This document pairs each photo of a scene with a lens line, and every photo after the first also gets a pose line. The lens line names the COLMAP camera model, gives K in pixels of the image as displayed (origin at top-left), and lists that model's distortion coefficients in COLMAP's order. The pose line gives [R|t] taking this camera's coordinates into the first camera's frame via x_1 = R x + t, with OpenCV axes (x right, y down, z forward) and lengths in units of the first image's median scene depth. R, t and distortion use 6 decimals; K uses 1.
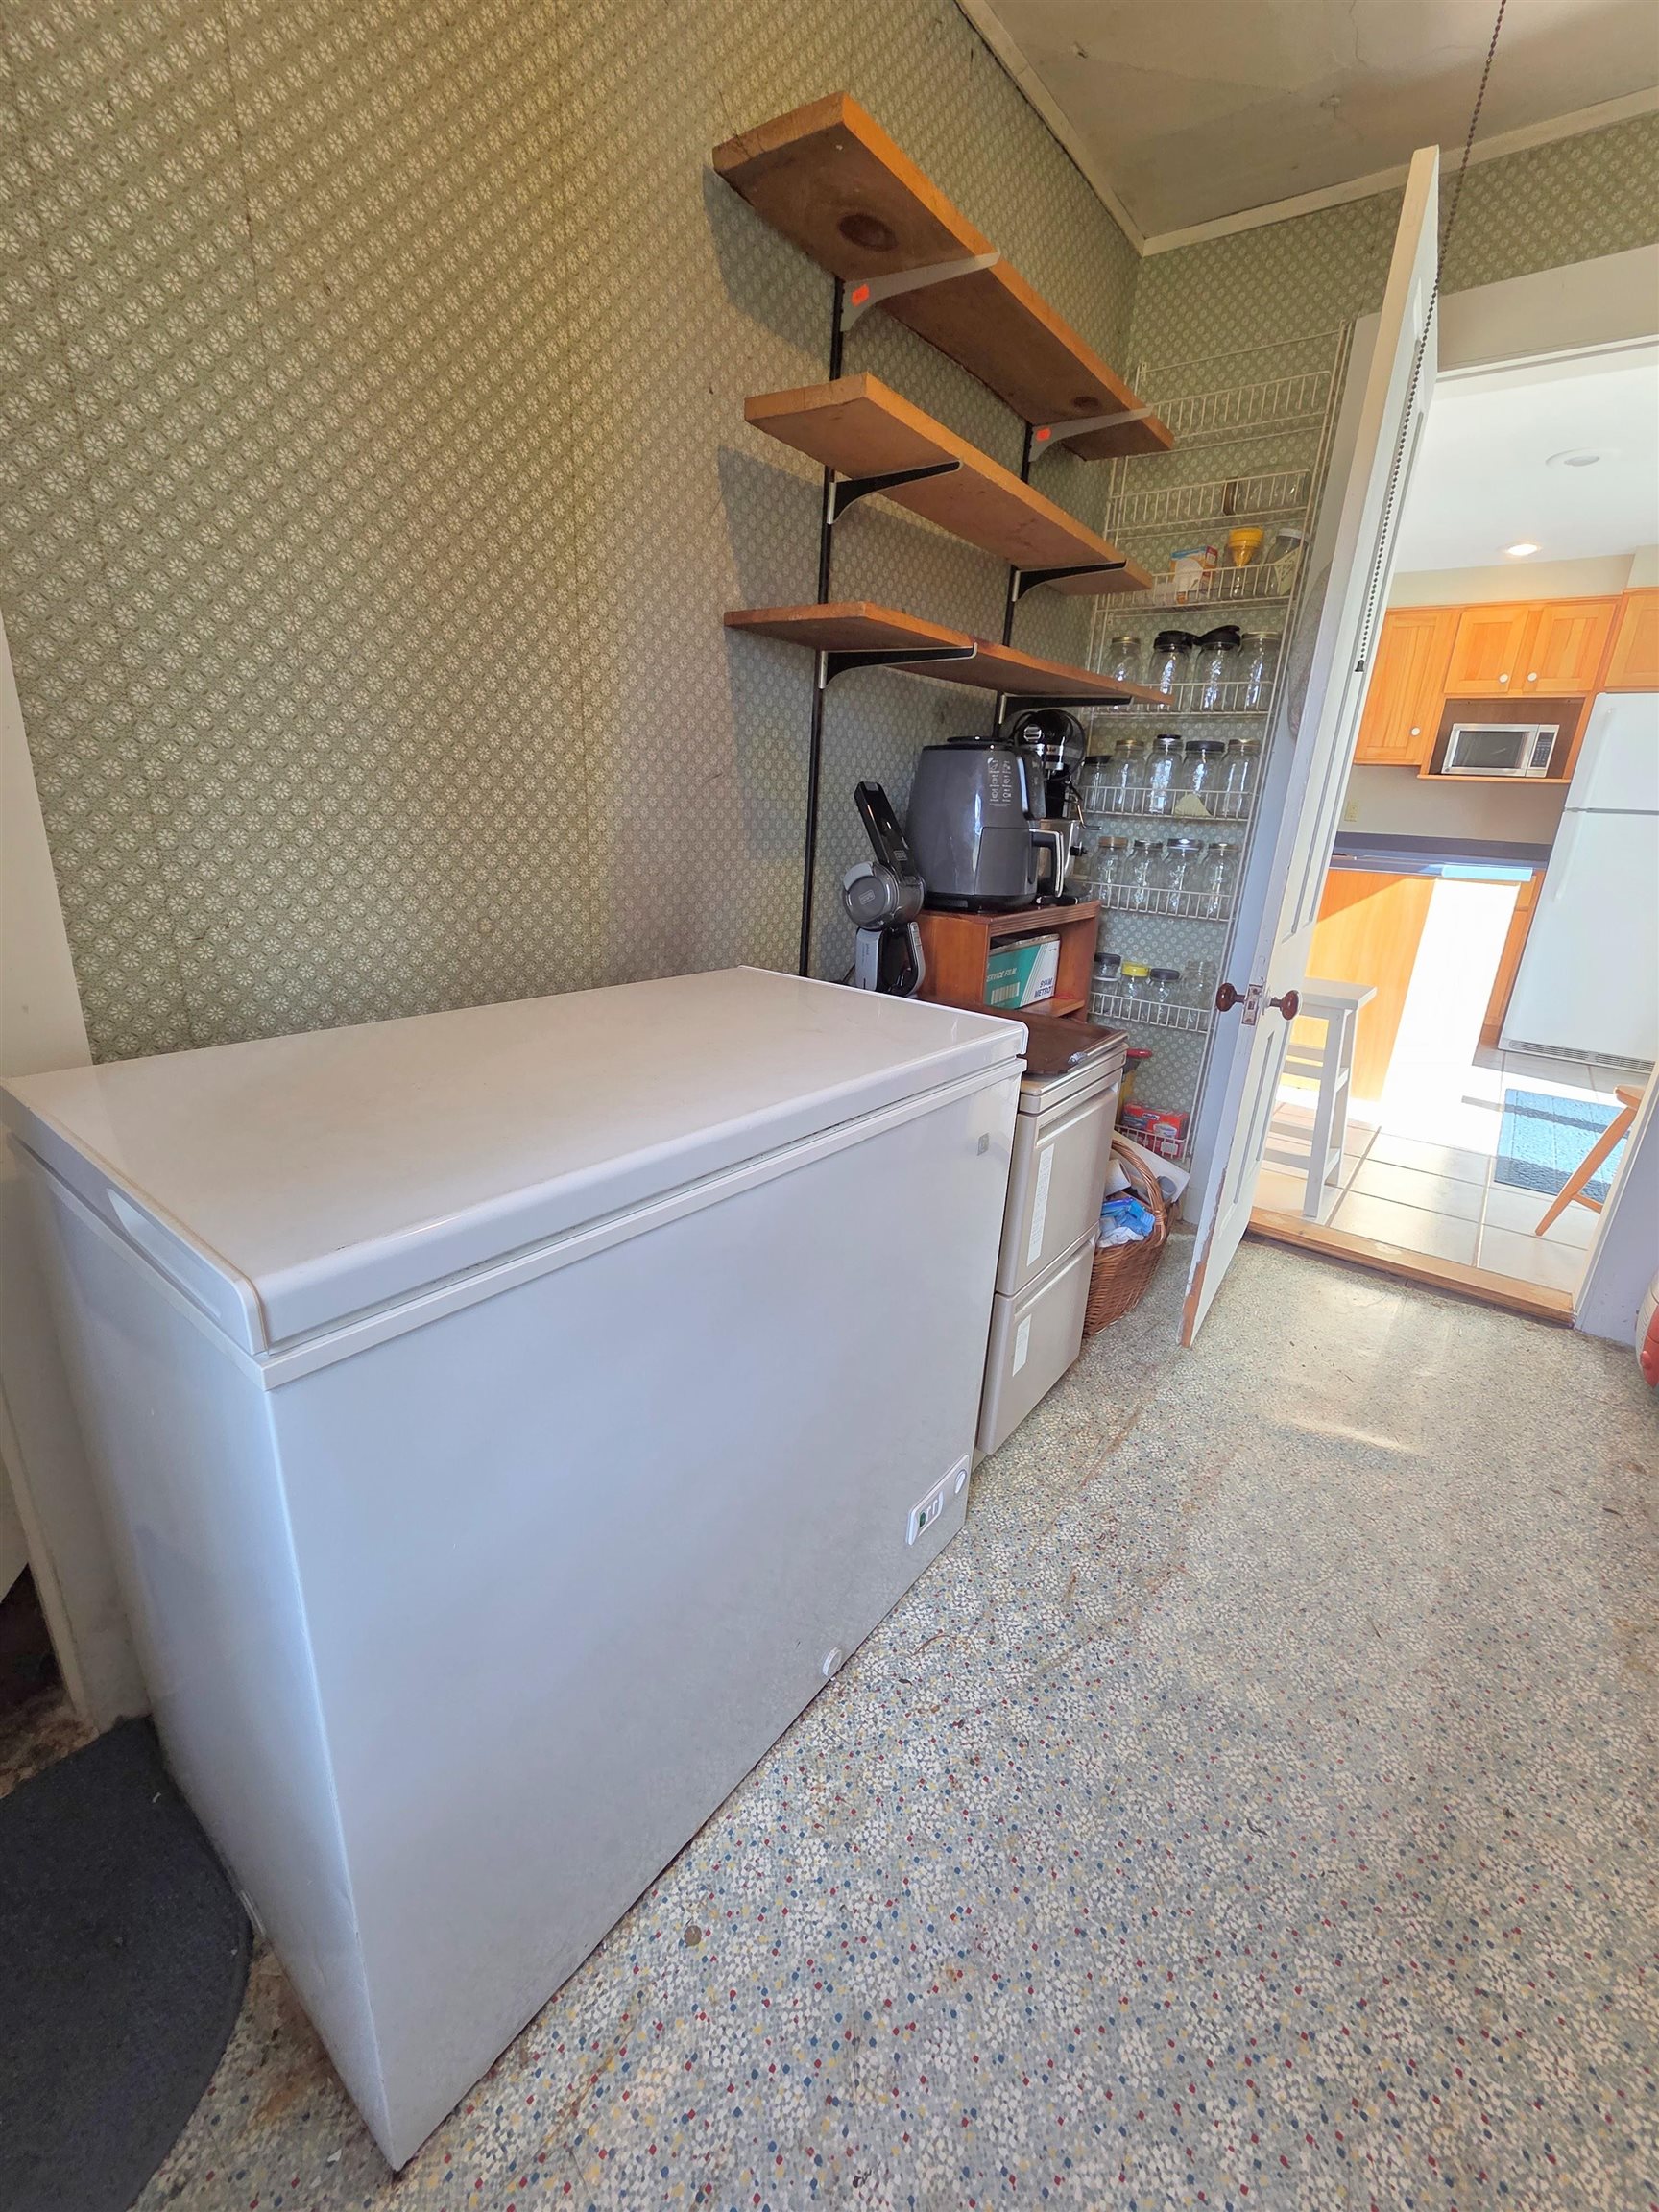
lens RADIAL K [[883.6, 0, 835.9], [0, 883.6, 1073.9], [0, 0, 1]] dist [0.001880, 0.000112]
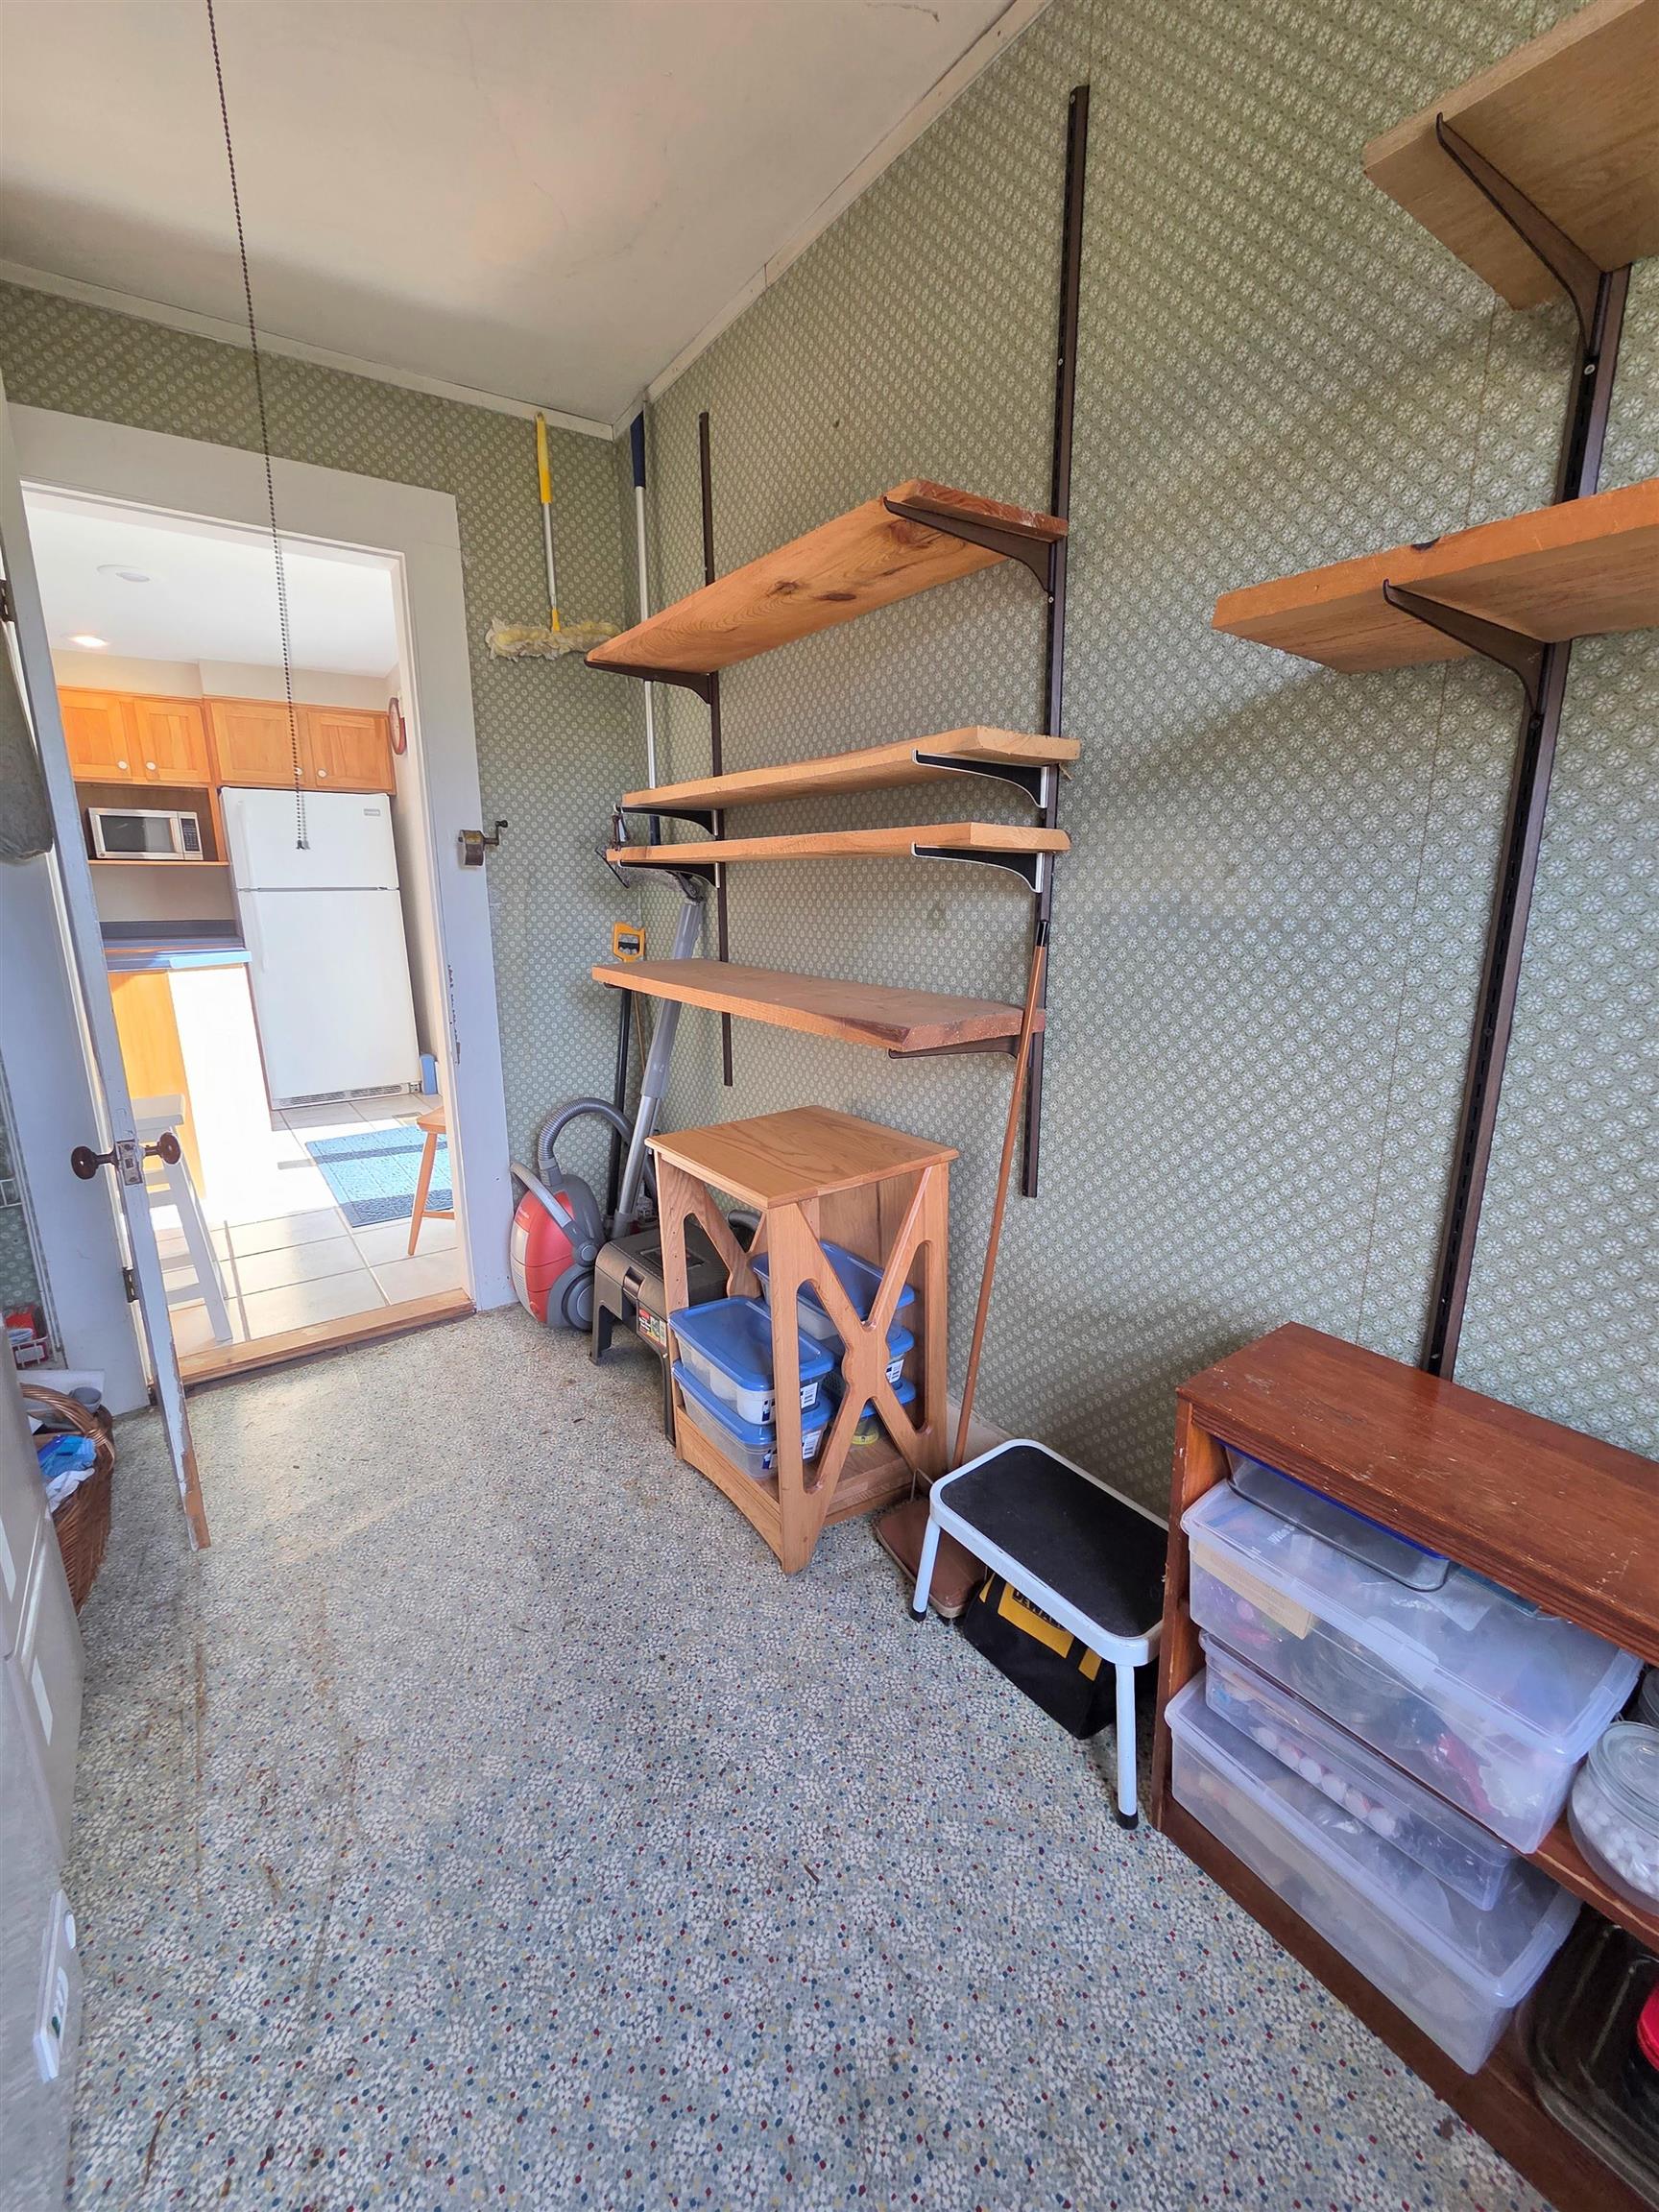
lens RADIAL K [[931.7, 0, 829.5], [0, 931.7, 1106.0], [0, 0, 1]] dist [-0.054288, 0.012025]
pose [[0.300387, -0.266224, 0.915911, -0.088582], [0.320300, 0.932651, 0.166042, -0.022513], [-0.898430, 0.243490, 0.365427, 0.060203]]
